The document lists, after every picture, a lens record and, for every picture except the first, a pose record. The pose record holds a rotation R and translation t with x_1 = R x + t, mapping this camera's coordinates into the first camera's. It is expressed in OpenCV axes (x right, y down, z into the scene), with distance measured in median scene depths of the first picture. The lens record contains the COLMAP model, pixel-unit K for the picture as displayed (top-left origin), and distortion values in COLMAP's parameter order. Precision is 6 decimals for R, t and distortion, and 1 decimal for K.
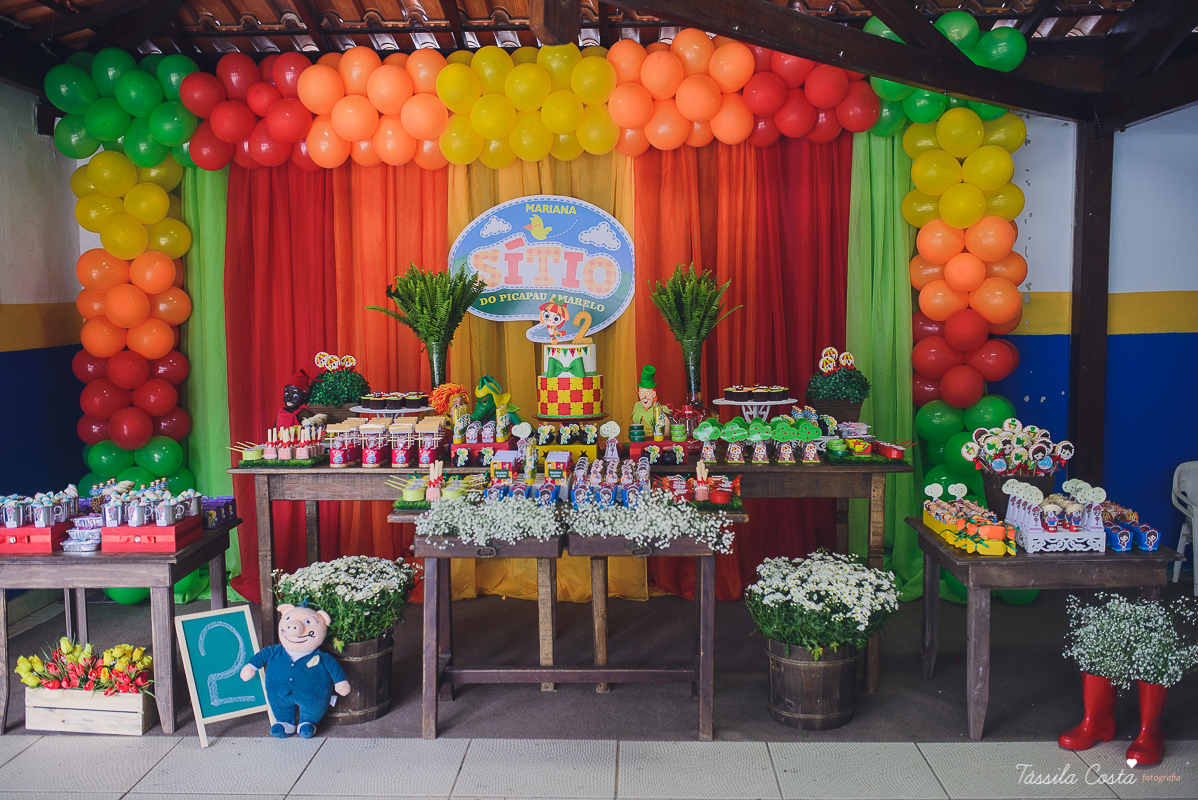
lens RADIAL K [[1152.6, 0, 599.0], [0, 1152.6, 400.0], [0, 0, 1]] dist [-0.066215, 0.080648]
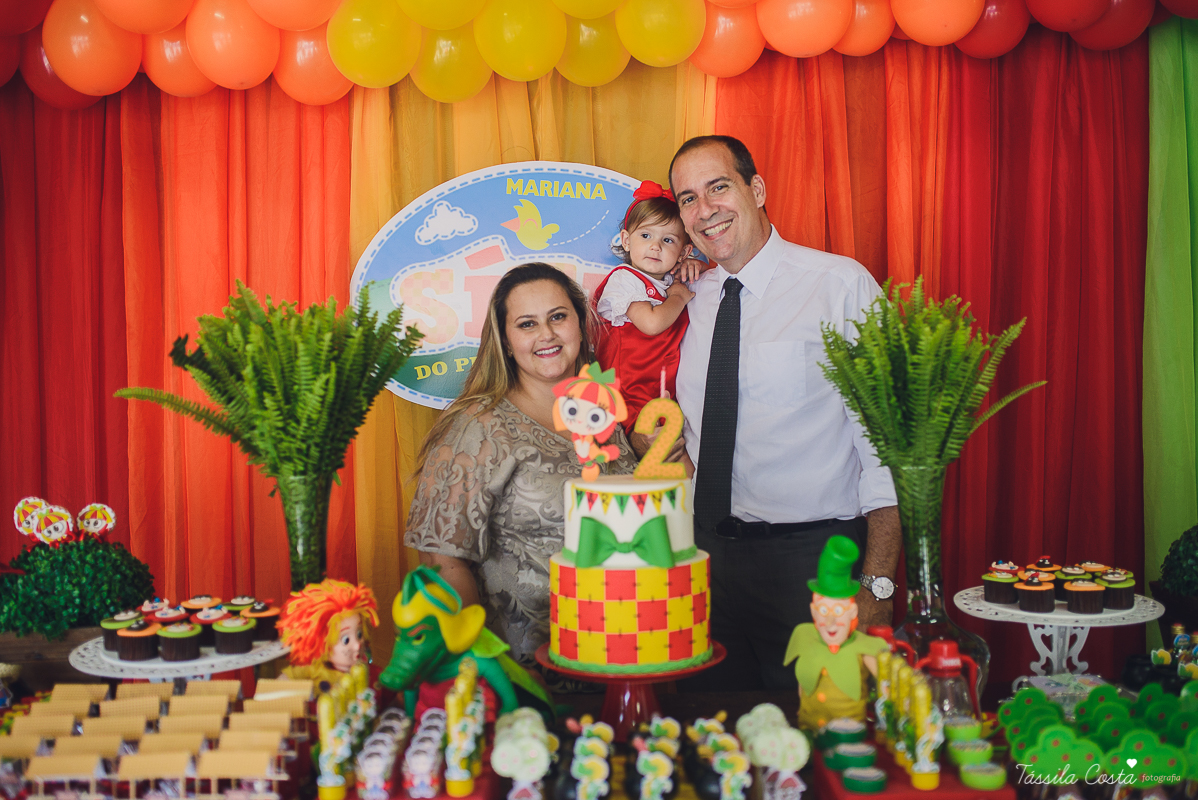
lens RADIAL K [[1152.6, 0, 599.0], [0, 1152.6, 400.0], [0, 0, 1]] dist [-0.066215, 0.080648]
pose [[0.999235, -0.007062, 0.038464, -0.051078], [0.009066, 0.998597, -0.052168, -0.055091], [-0.038042, 0.052477, 0.997897, 0.590208]]
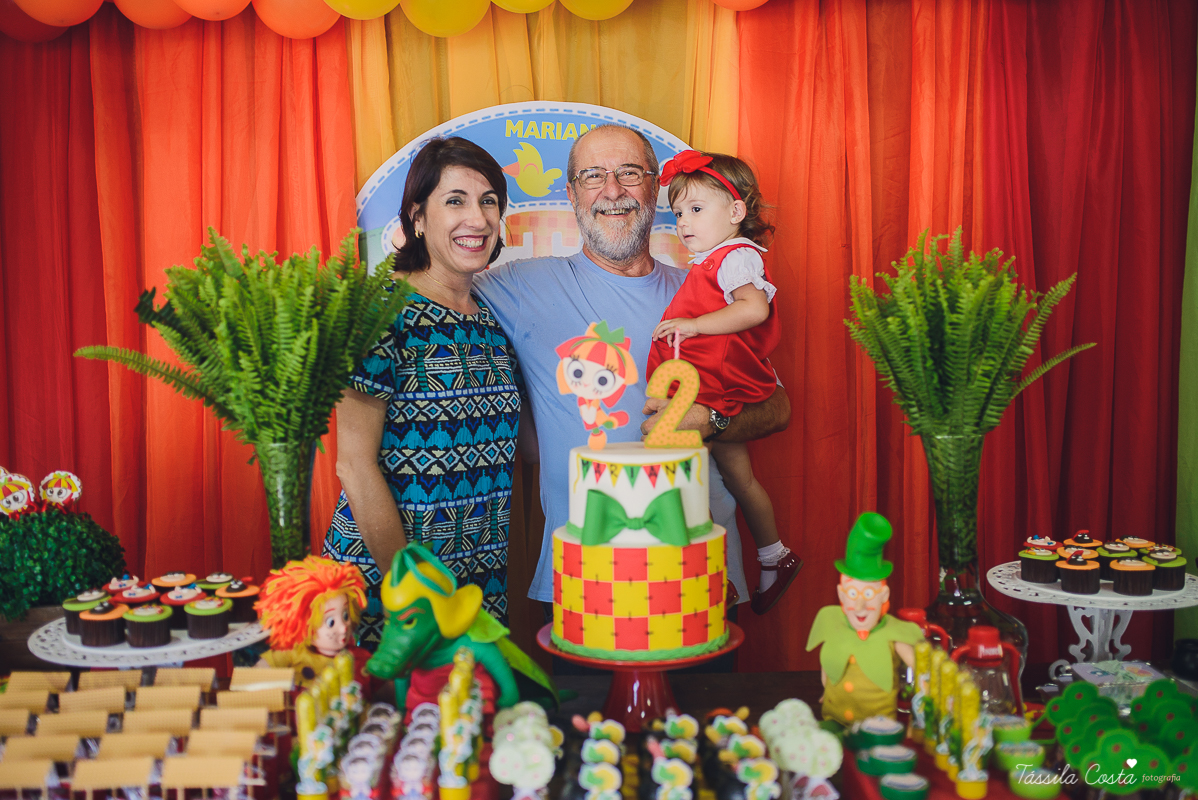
lens RADIAL K [[1152.6, 0, 599.0], [0, 1152.6, 400.0], [0, 0, 1]] dist [-0.066215, 0.080648]
pose [[0.999147, -0.004619, 0.041044, -0.053337], [0.005020, 0.999941, -0.009654, -0.060225], [-0.040997, 0.009852, 0.999111, 0.625073]]
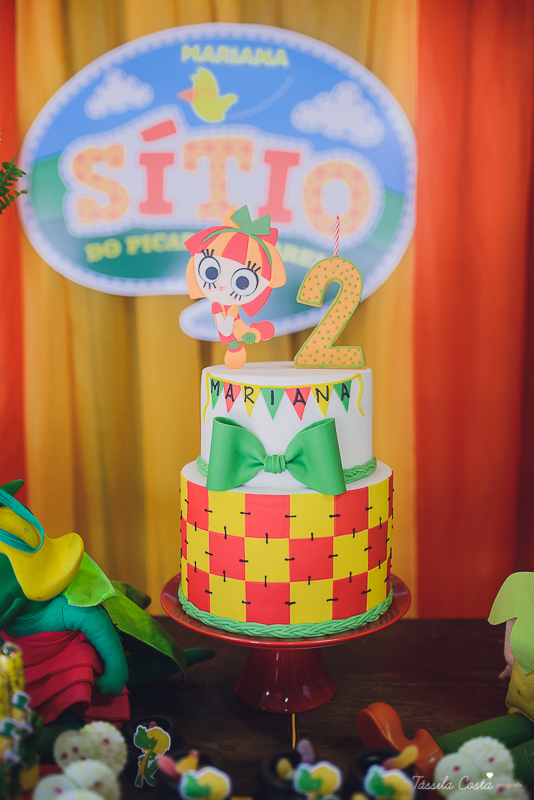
lens RADIAL K [[793.8, 0, 266.0], [0, 793.8, 407.3], [0, 0, 1]] dist [-0.040048, 0.014176]
pose [[0.999876, 0.011689, -0.010534, -0.028310], [-0.010967, 0.997751, 0.066134, -0.051516], [0.011284, -0.066010, 0.997755, 0.789751]]
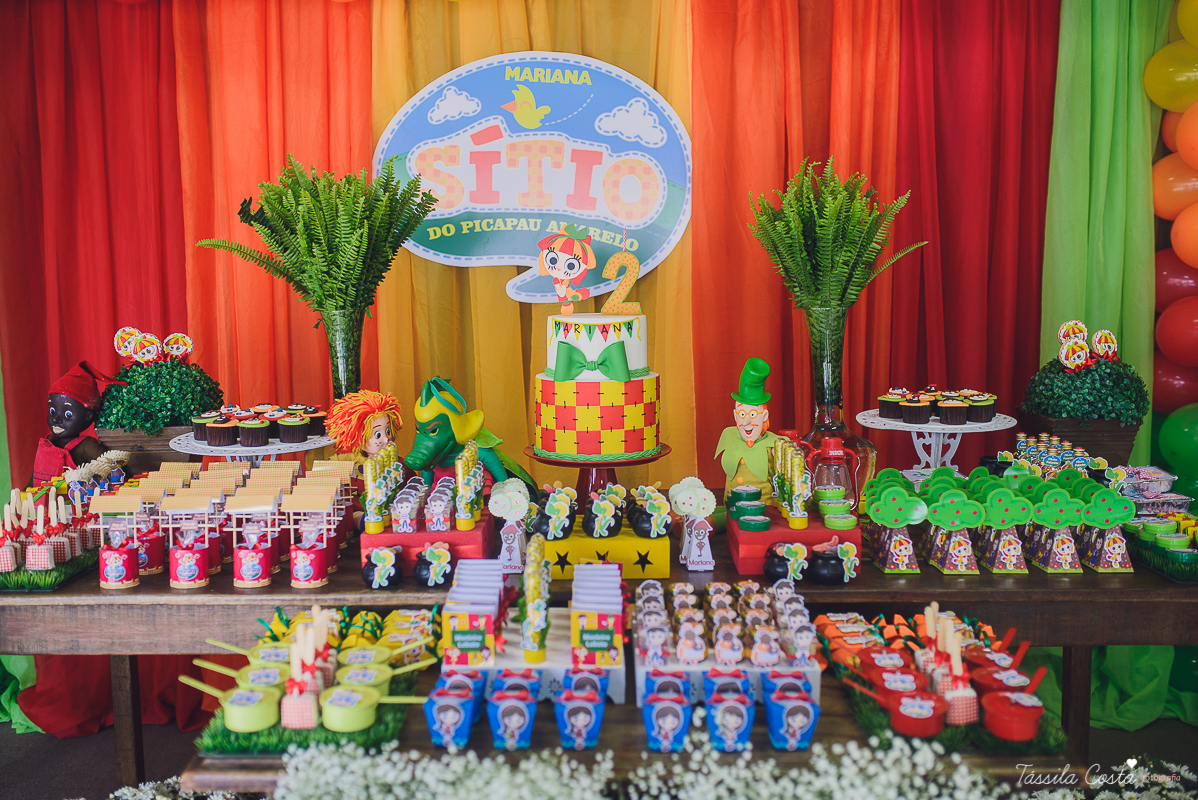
lens RADIAL K [[1166.6, 0, 599.0], [0, 1166.6, 400.0], [0, 0, 1]] dist [-0.067166, 0.083347]
pose [[0.999502, -0.000330, 0.031538, -0.040866], [-0.001379, 0.998532, 0.054154, -0.038367], [-0.031510, -0.054171, 0.998034, 0.469322]]
